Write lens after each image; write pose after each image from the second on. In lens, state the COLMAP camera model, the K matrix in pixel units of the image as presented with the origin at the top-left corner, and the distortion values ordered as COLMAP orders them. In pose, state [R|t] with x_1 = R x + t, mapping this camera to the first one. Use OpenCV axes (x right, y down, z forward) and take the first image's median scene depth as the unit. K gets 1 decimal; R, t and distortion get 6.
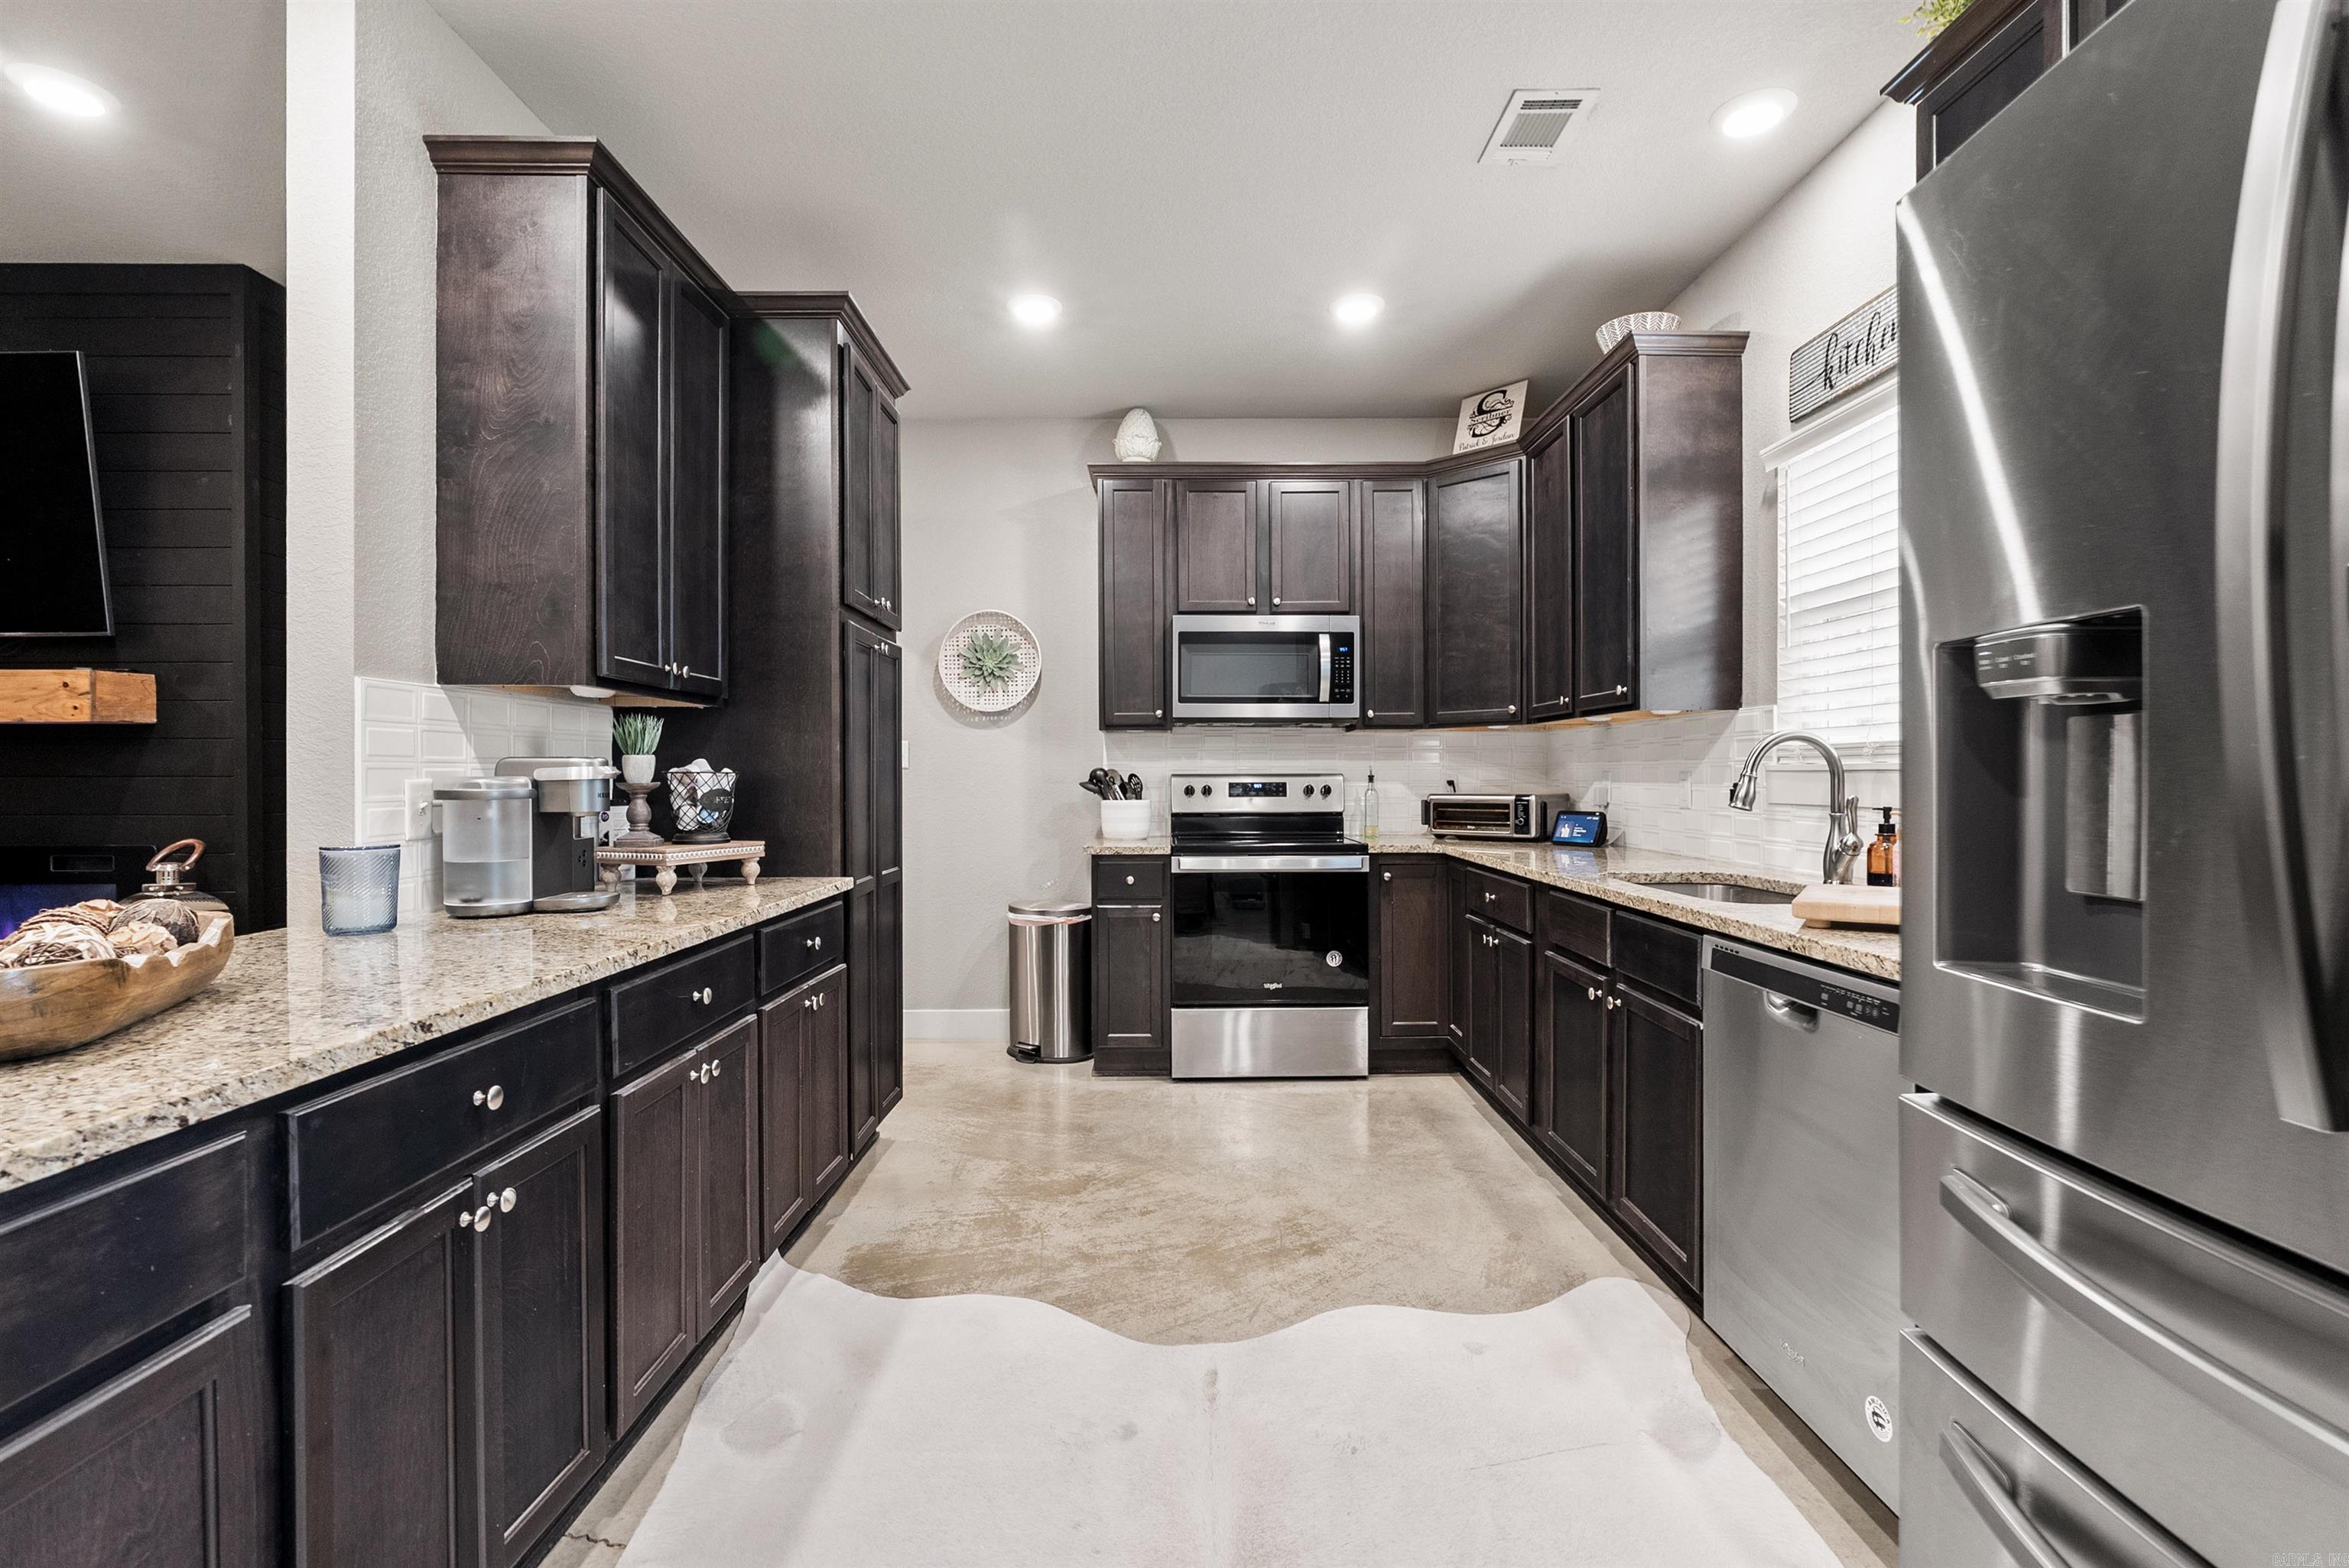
lens RADIAL K [[1070.5, 0, 1173.5], [0, 1070.5, 777.0], [0, 0, 1]] dist [-0.009351, 0.001631]
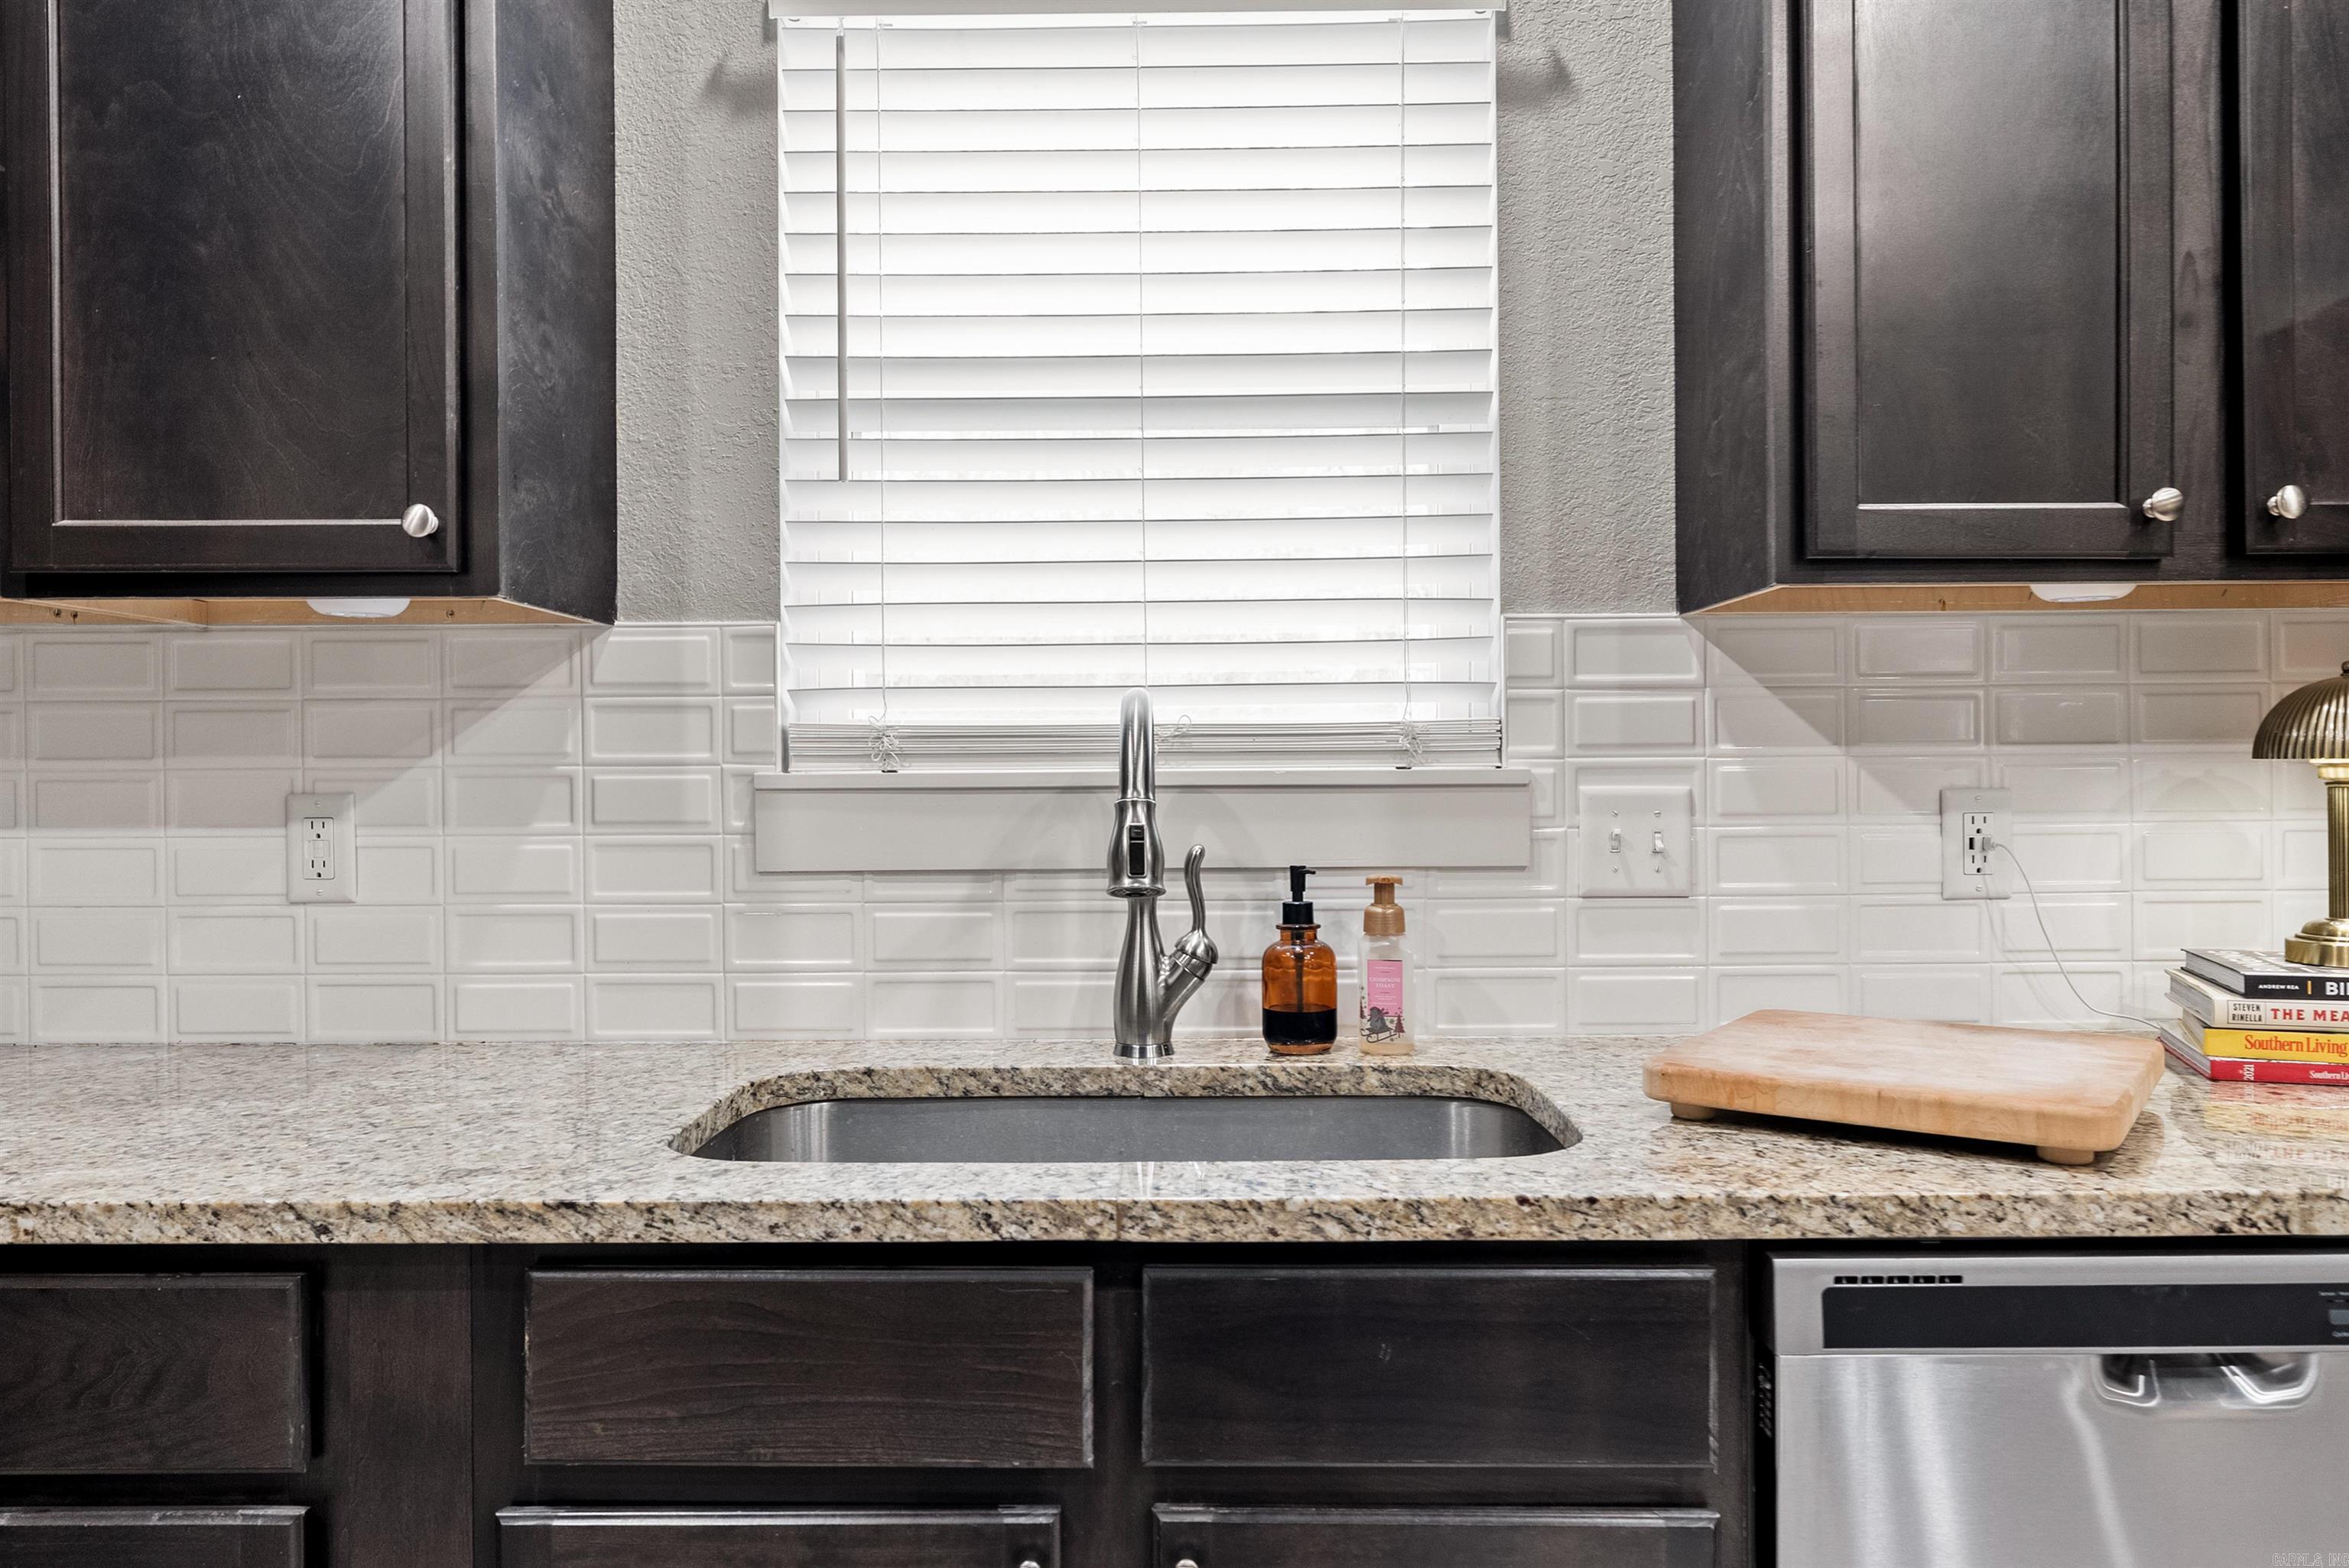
lens RADIAL K [[1625.8, 0, 1175.1], [0, 1625.8, 772.5], [0, 0, 1]] dist [-0.007556, 0.003637]
pose [[0.014332, -0.000939, 0.999897, -0.035826], [0.006869, 0.999976, 0.000841, -0.012463], [-0.999874, 0.006856, 0.014338, 0.954697]]
